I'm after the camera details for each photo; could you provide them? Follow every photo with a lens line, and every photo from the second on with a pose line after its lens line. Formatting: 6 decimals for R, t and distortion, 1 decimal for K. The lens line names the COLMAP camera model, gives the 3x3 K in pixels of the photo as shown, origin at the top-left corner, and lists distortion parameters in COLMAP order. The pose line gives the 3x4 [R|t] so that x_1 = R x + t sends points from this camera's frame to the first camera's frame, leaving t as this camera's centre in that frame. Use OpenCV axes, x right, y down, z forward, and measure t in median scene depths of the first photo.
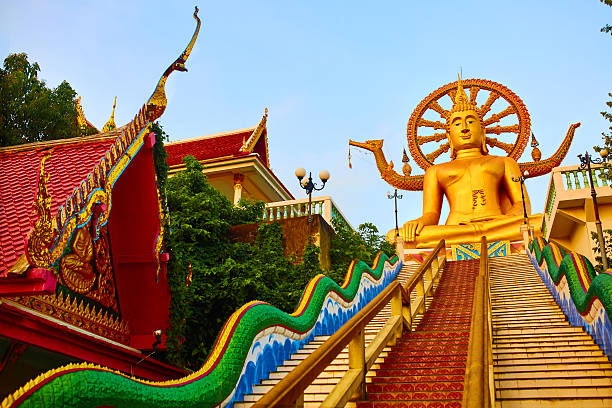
lens RADIAL K [[578.8, 0, 305.6], [0, 578.8, 205.1], [0, 0, 1]] dist [-0.041785, 0.000000]
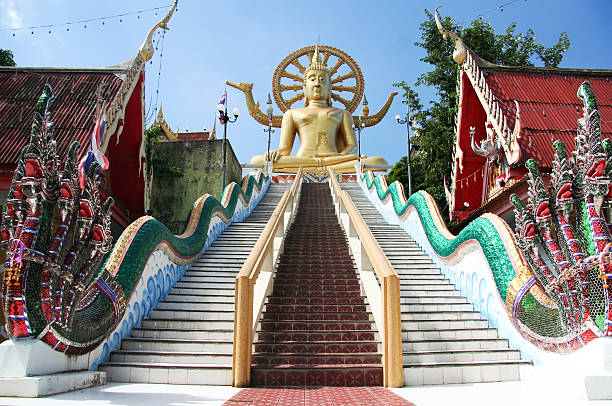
lens RADIAL K [[479.3, 0, 310.8], [0, 479.3, 205.0], [0, 0, 1]] dist [-0.042749, 0.035956]
pose [[0.950724, 0.066320, 0.302863, -0.055456], [-0.109685, 0.985627, 0.128484, -0.000350], [-0.289989, -0.155372, 0.944334, -0.071121]]
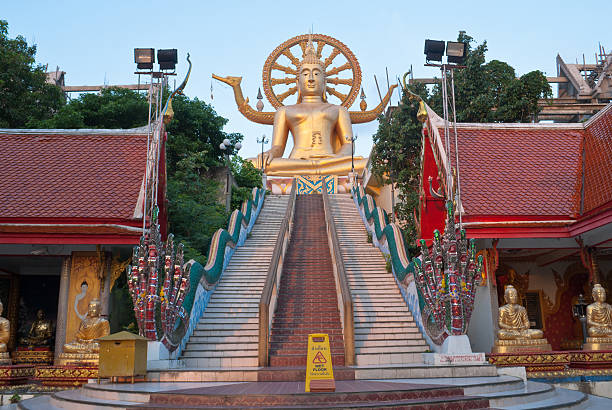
lens RADIAL K [[578.8, 0, 307.3], [0, 578.8, 204.4], [0, 0, 1]] dist [-0.041785, 0.000000]
pose [[0.950941, 0.048517, 0.305545, -0.104166], [-0.097774, 0.984138, 0.148029, -0.057645], [-0.293517, -0.170641, 0.940600, -0.218638]]
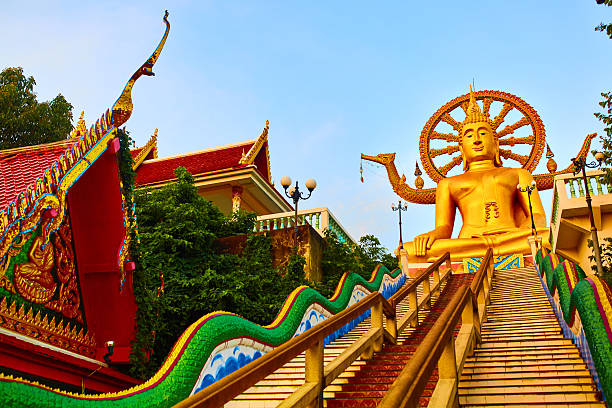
lens RADIAL K [[578.8, 0, 307.6], [0, 578.8, 205.0], [0, 0, 1]] dist [-0.041785, 0.000000]
pose [[0.999281, -0.008169, -0.037013, 0.025448], [0.007070, 0.999533, -0.029738, 0.005169], [0.037239, 0.029455, 0.998872, 0.012319]]
